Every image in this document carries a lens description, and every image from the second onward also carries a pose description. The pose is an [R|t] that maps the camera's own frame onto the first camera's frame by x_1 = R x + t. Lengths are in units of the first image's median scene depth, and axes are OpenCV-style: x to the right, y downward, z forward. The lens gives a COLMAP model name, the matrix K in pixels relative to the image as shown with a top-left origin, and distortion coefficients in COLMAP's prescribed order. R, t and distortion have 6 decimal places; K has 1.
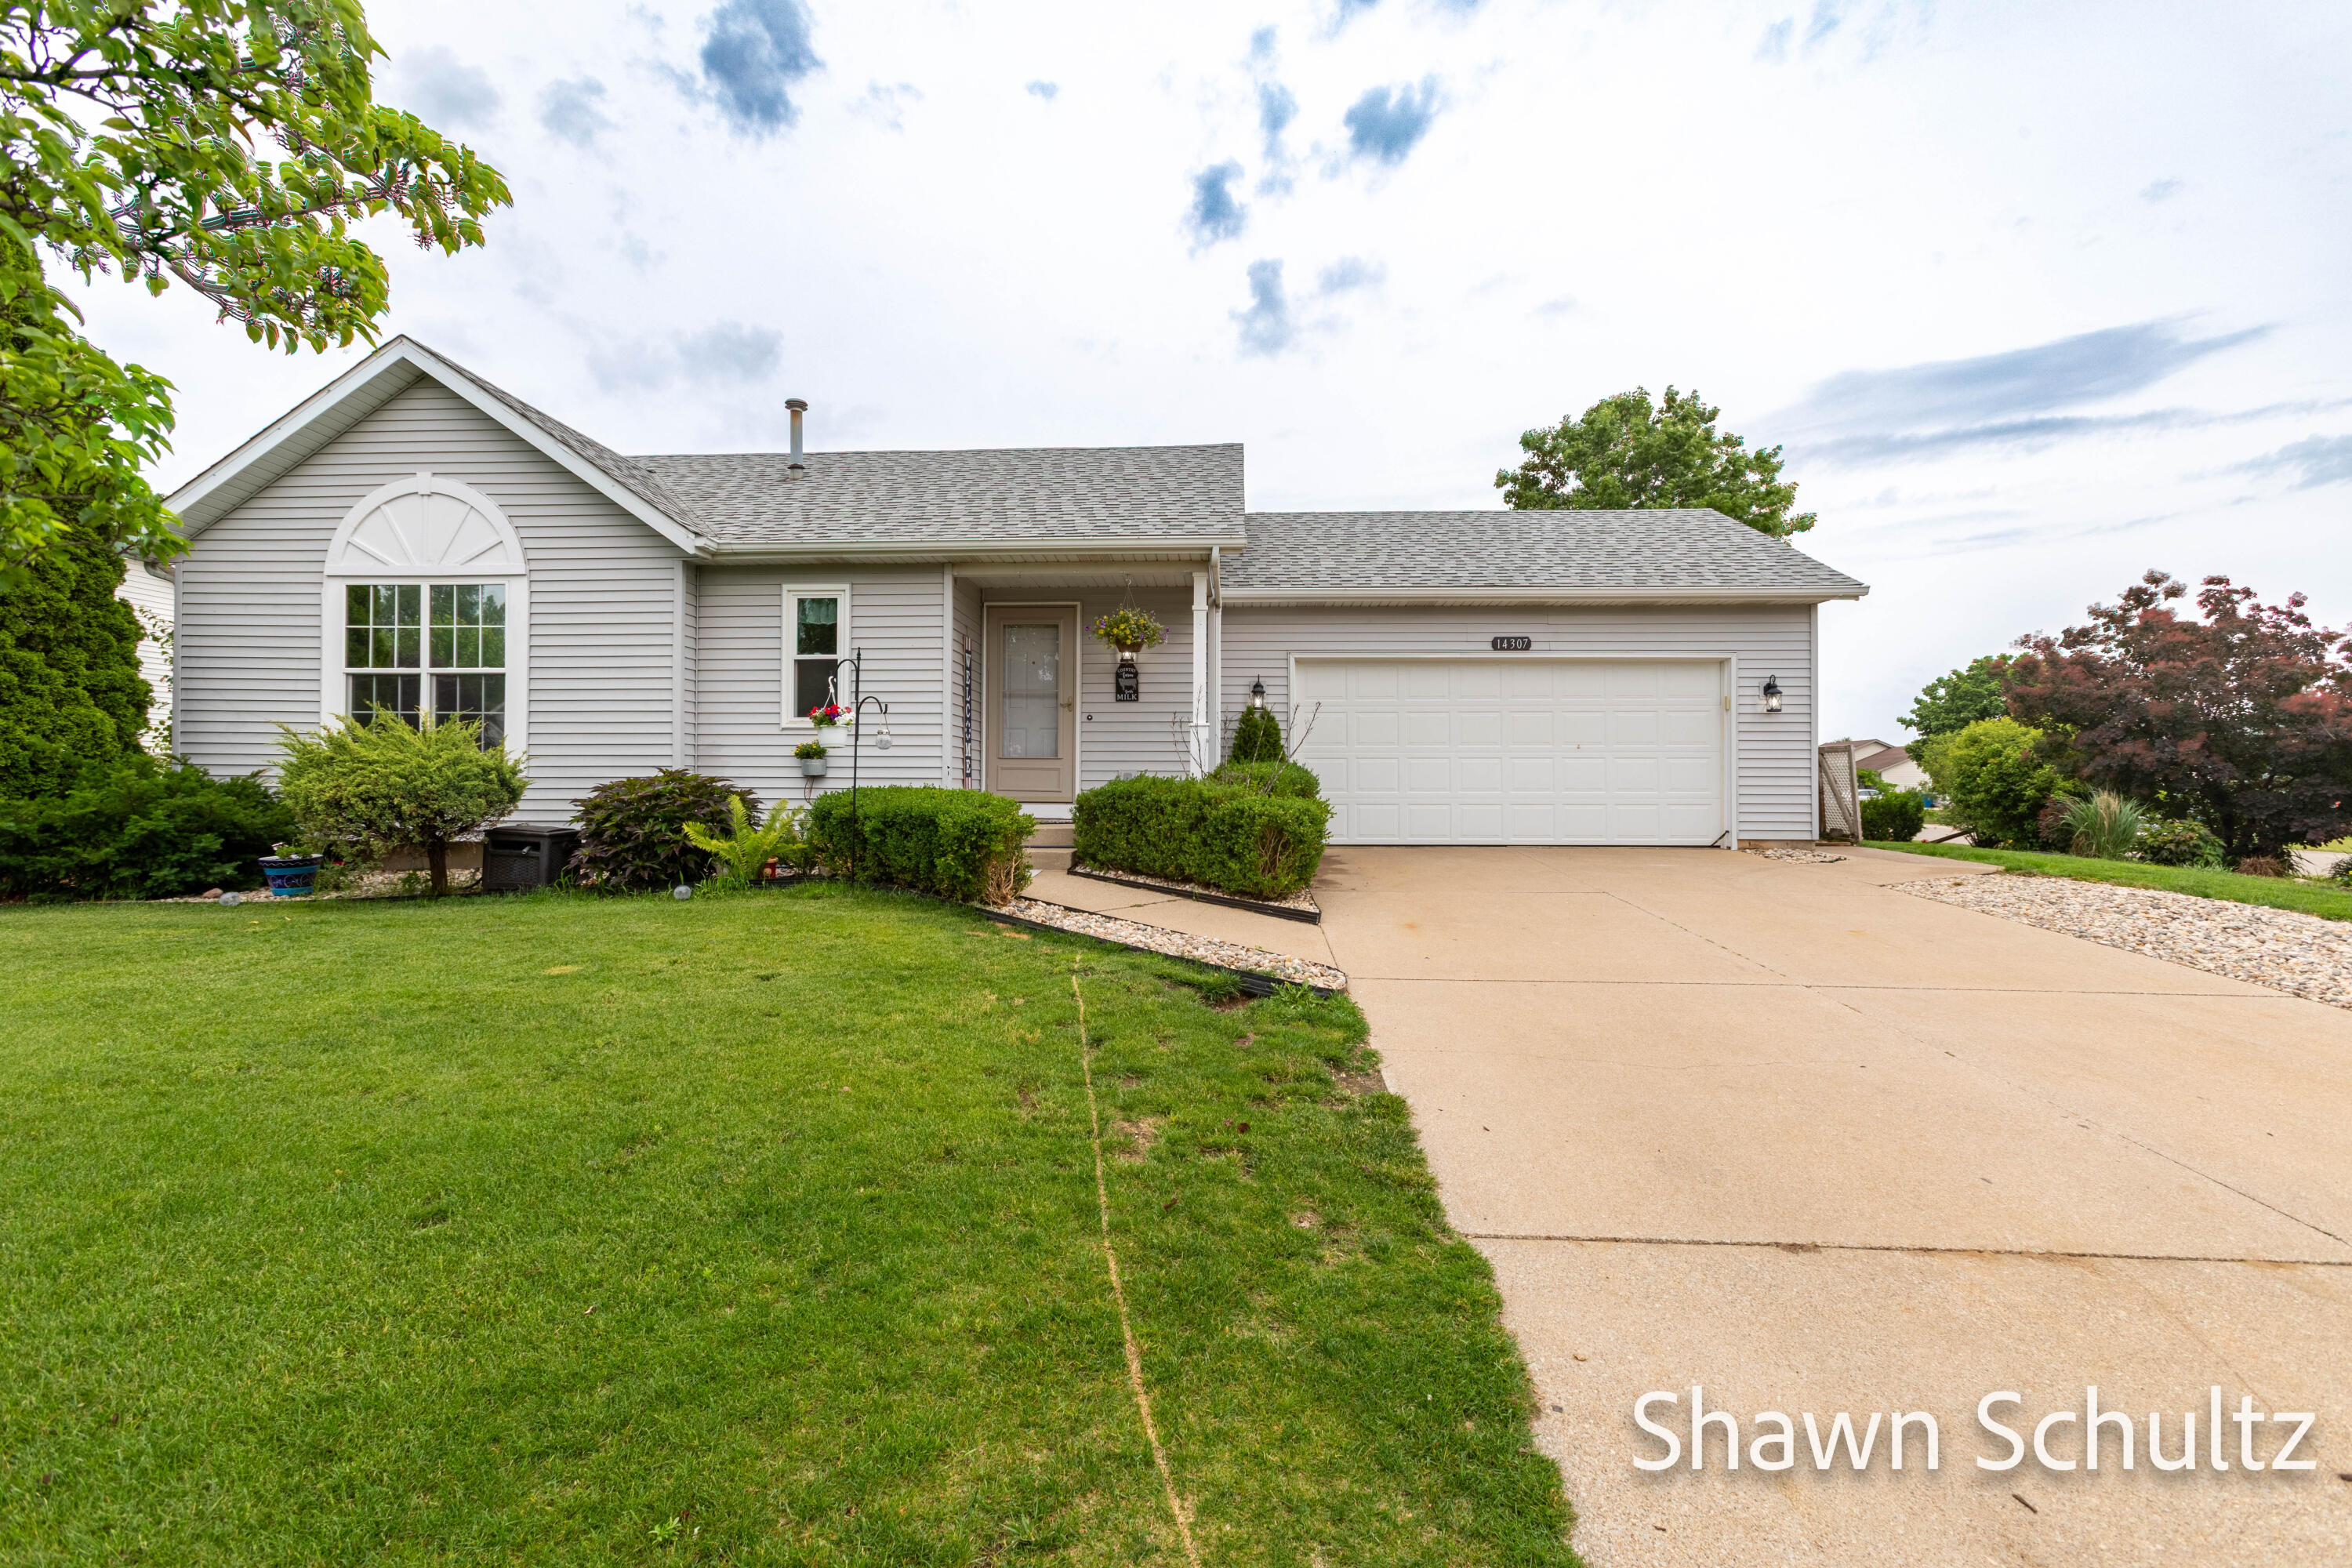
lens RADIAL K [[1051.2, 0, 1173.3], [0, 1051.2, 774.8], [0, 0, 1]] dist [-0.003351, 0.005955]
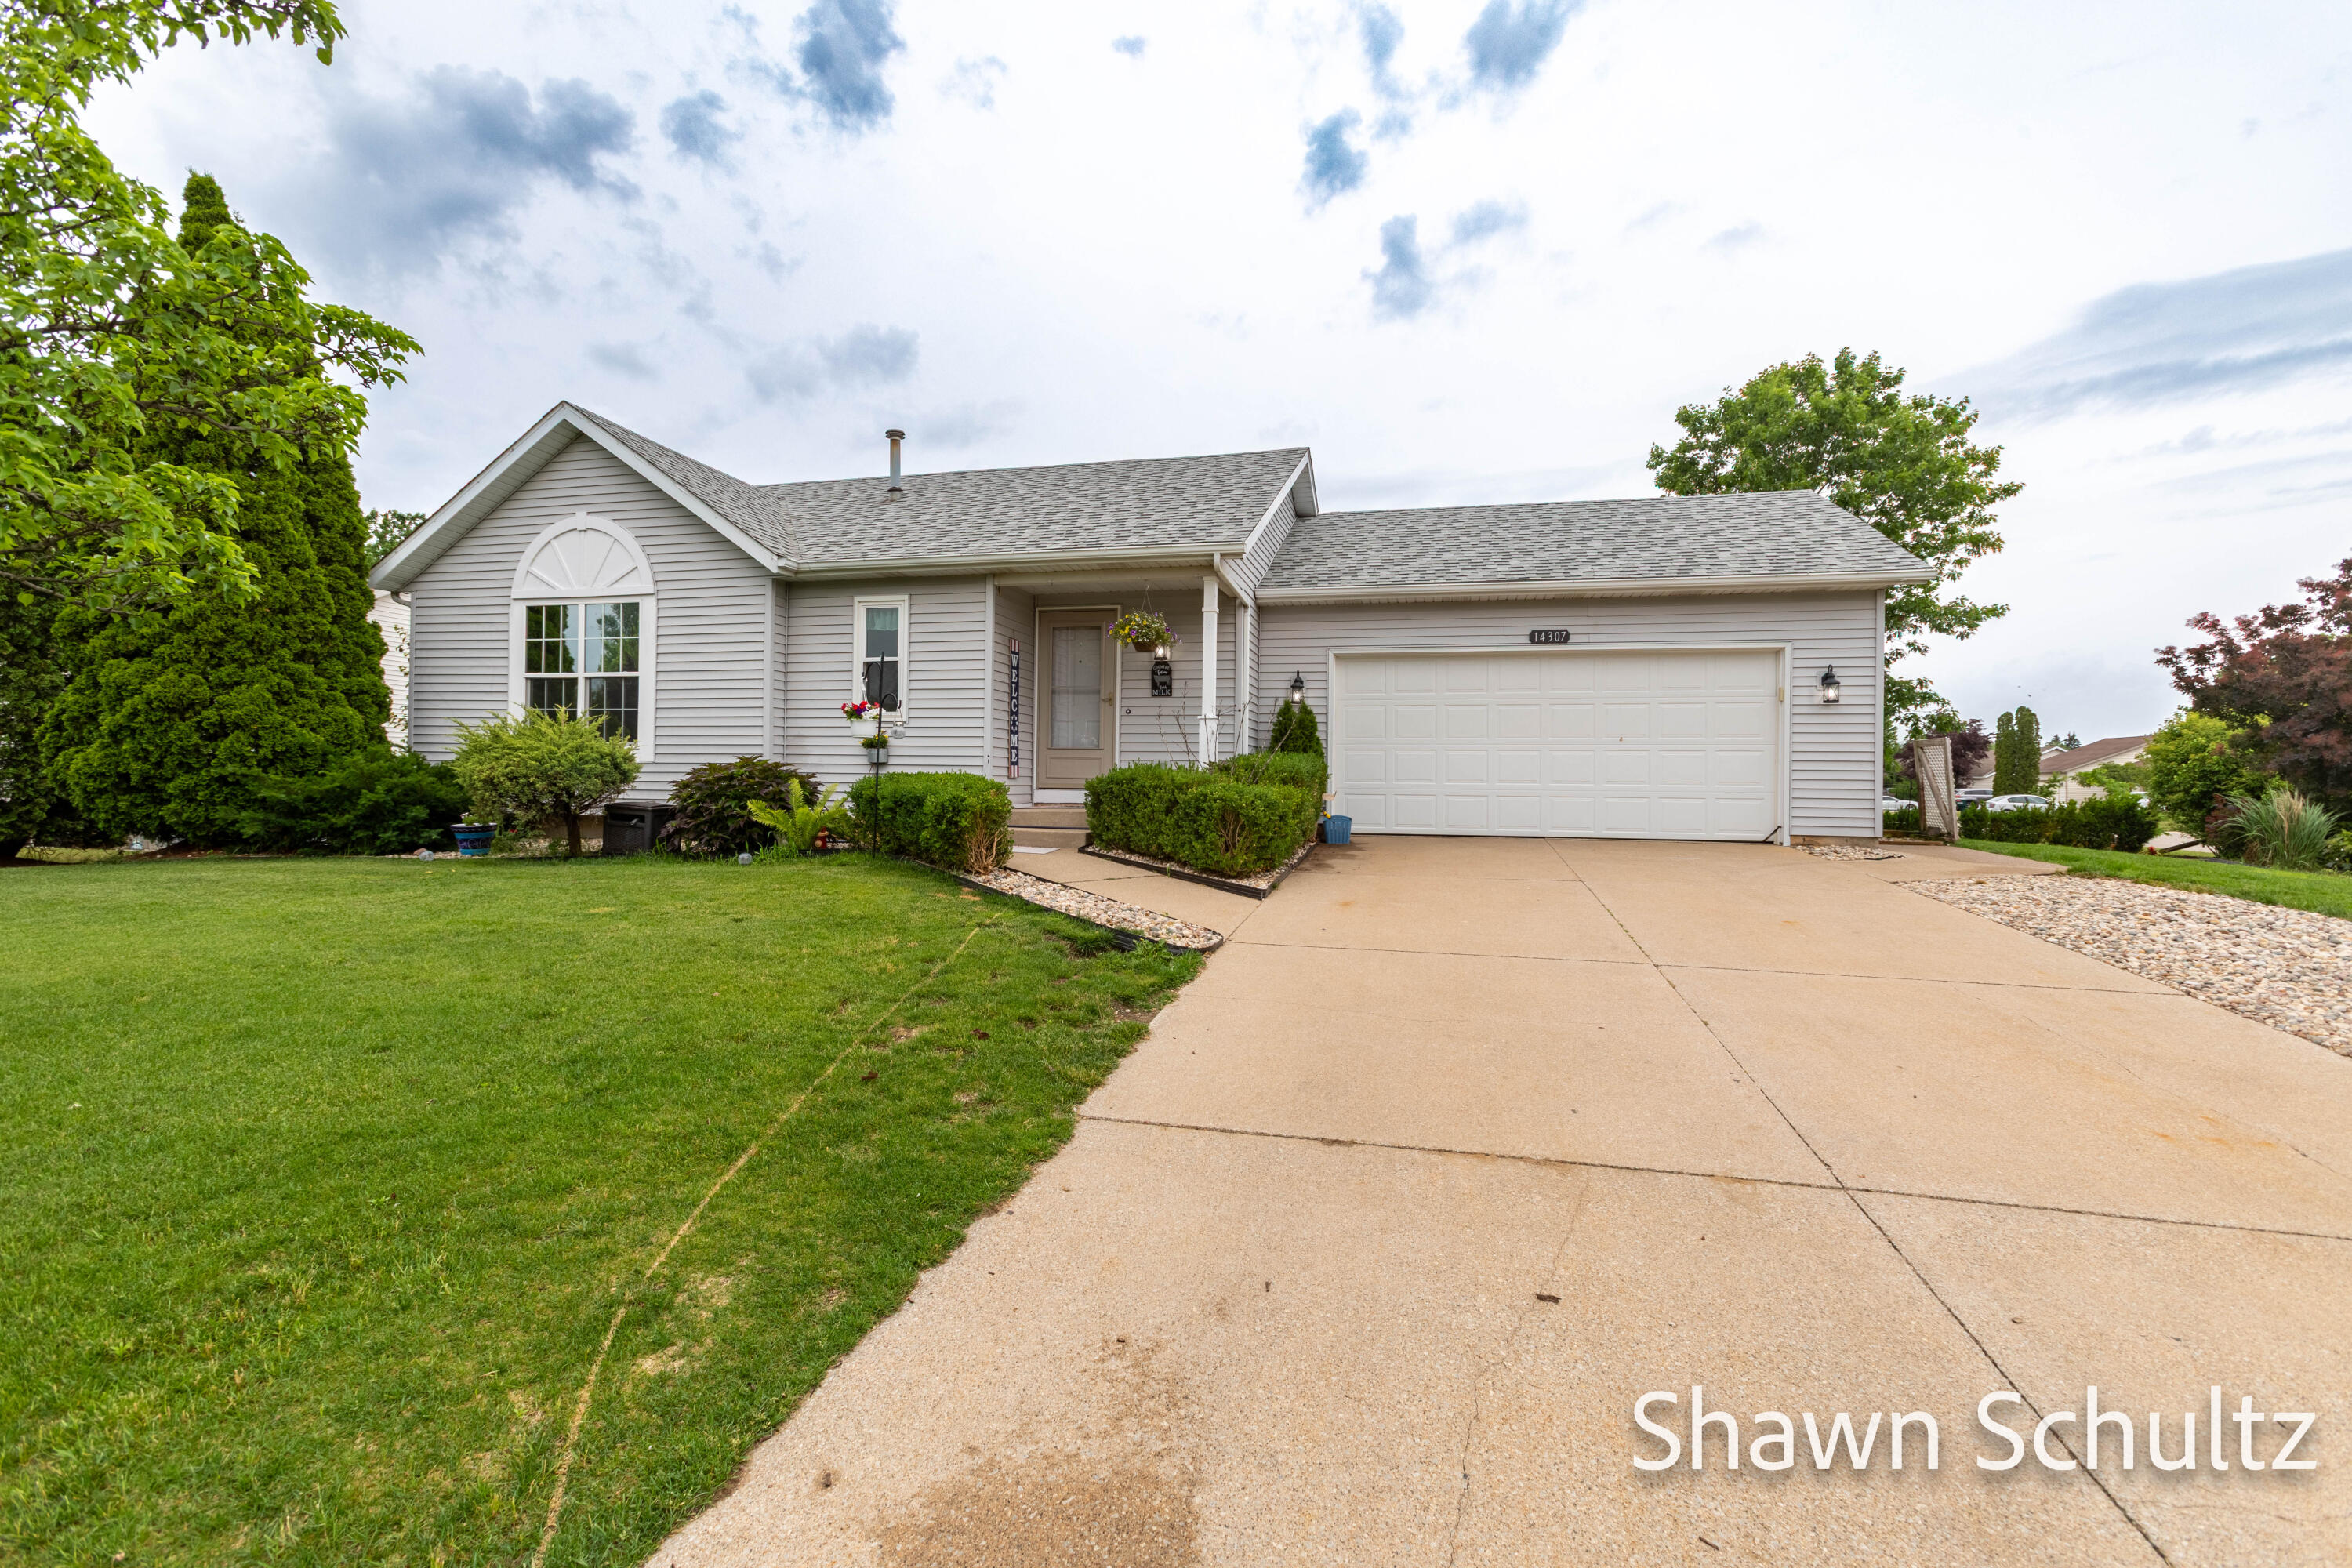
lens RADIAL K [[1051.2, 0, 1165.6], [0, 1051.2, 779.2], [0, 0, 1]] dist [-0.003351, 0.005955]
pose [[0.981803, 0.008210, -0.189727, 0.191006], [-0.006529, 0.999934, 0.009486, 0.005700], [0.189792, -0.008074, 0.981791, -0.070369]]
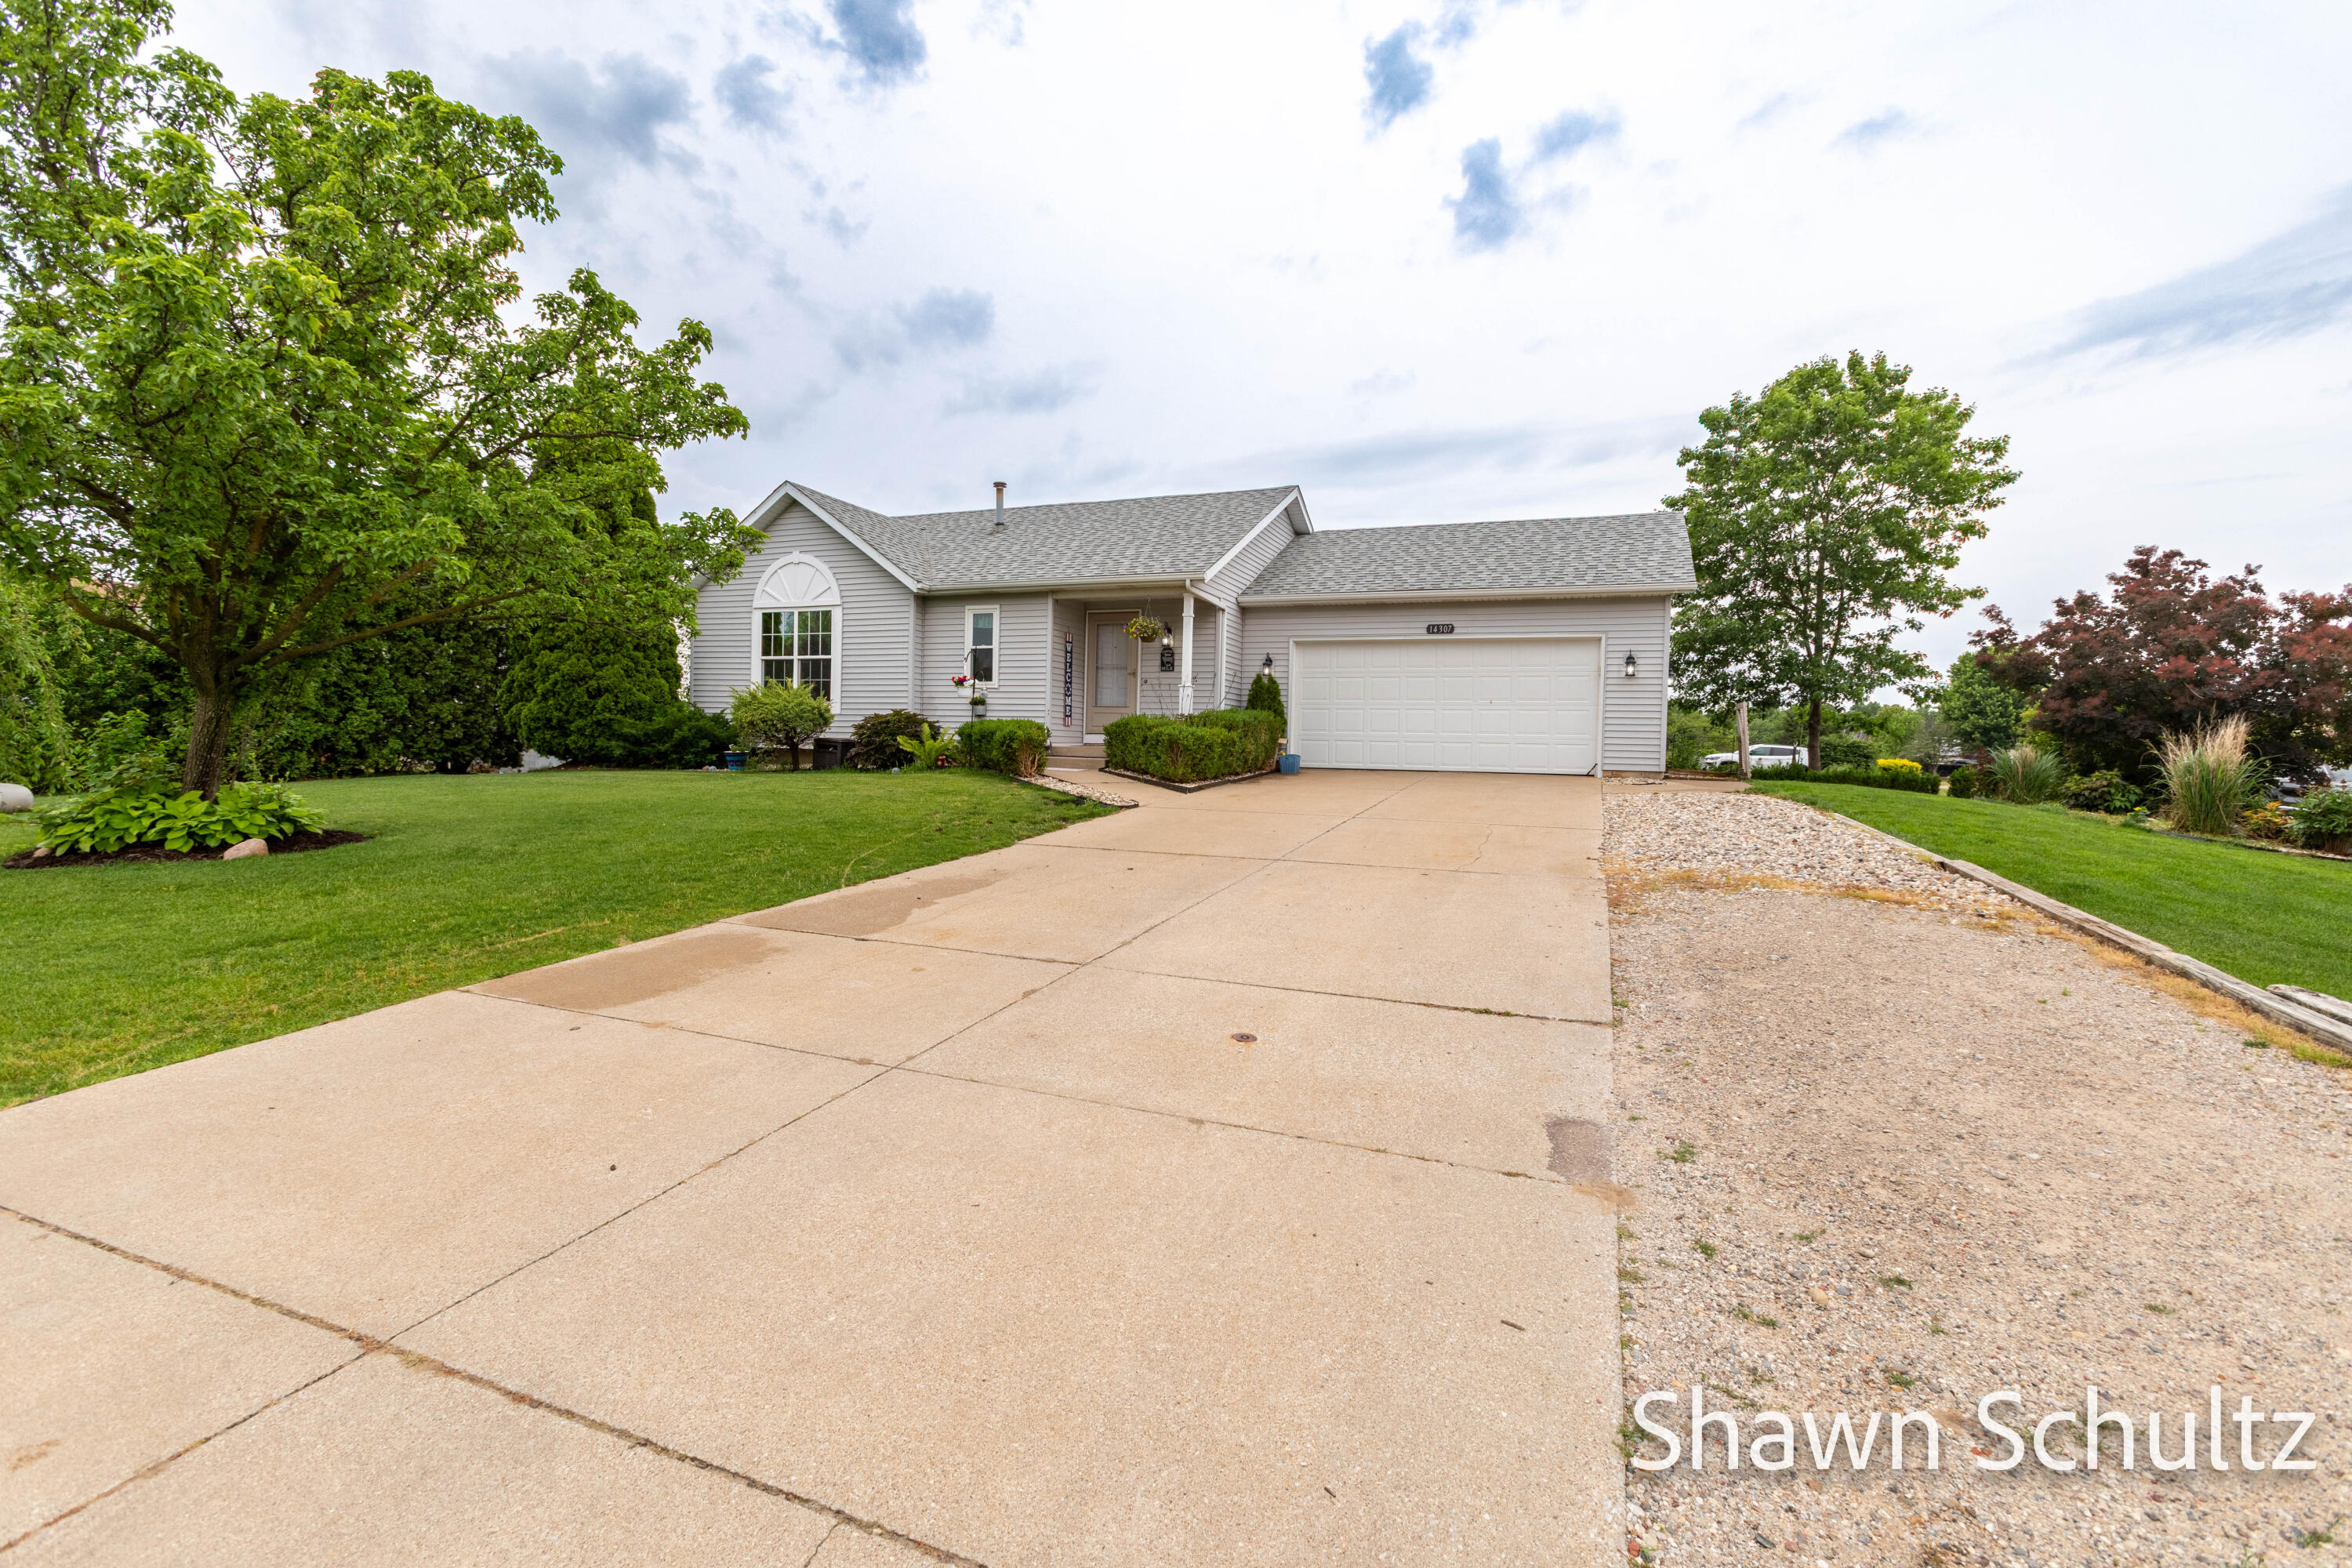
lens RADIAL K [[1051.2, 0, 1157.1], [0, 1051.2, 786.5], [0, 0, 1]] dist [-0.003351, 0.005955]
pose [[0.944326, 0.029671, -0.327669, 0.537547], [-0.015164, 0.998792, 0.046740, 0.034364], [0.328660, -0.039169, 0.943636, -0.588861]]
